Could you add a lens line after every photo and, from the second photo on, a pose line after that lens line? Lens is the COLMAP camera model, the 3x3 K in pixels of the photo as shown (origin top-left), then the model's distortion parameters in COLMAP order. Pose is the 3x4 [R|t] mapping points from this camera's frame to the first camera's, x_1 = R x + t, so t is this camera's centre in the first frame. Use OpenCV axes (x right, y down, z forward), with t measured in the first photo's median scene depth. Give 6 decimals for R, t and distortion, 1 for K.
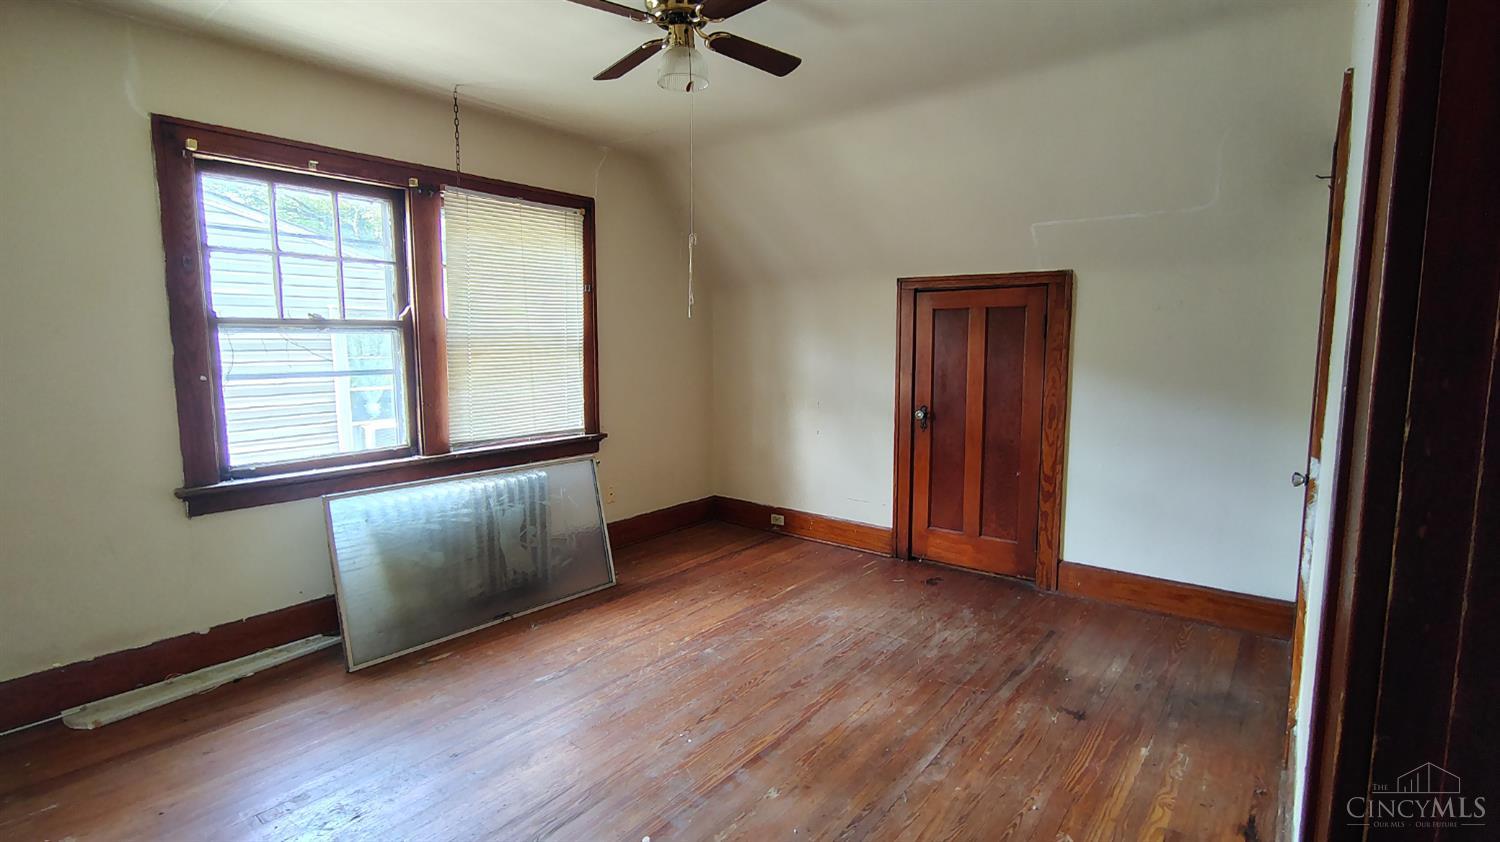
lens RADIAL K [[696.5, 0, 750.0], [0, 696.5, 421.0], [0, 0, 1]] dist [-0.012348, 0.000313]
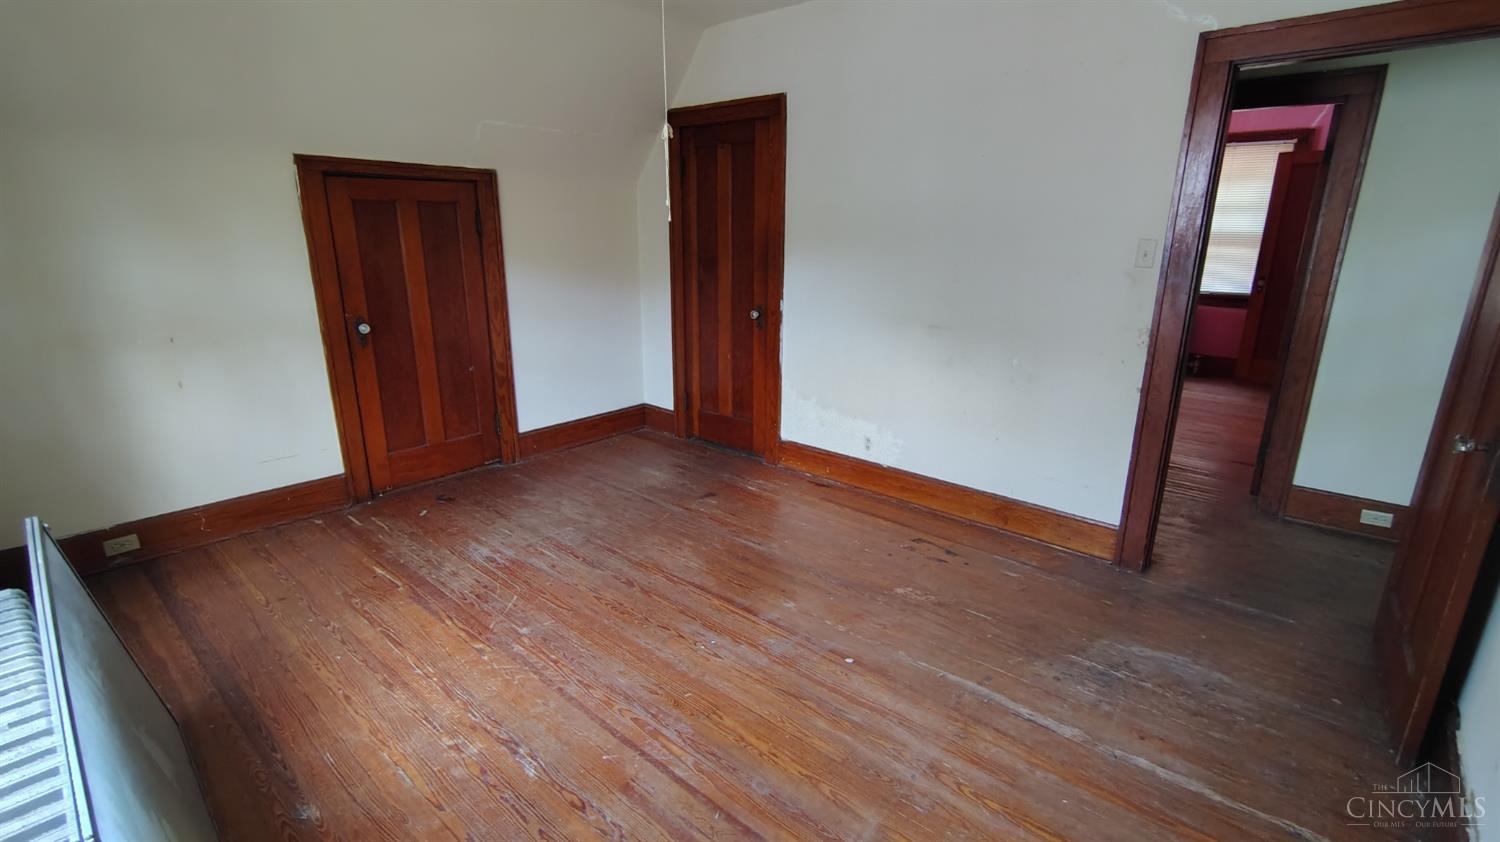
lens RADIAL K [[696.5, 0, 750.0], [0, 696.5, 421.0], [0, 0, 1]] dist [-0.012348, 0.000313]
pose [[0.051293, -0.268013, 0.962049, -0.655239], [0.108343, 0.959125, 0.261422, -0.080564], [-0.992789, 0.090822, 0.078234, 0.548758]]
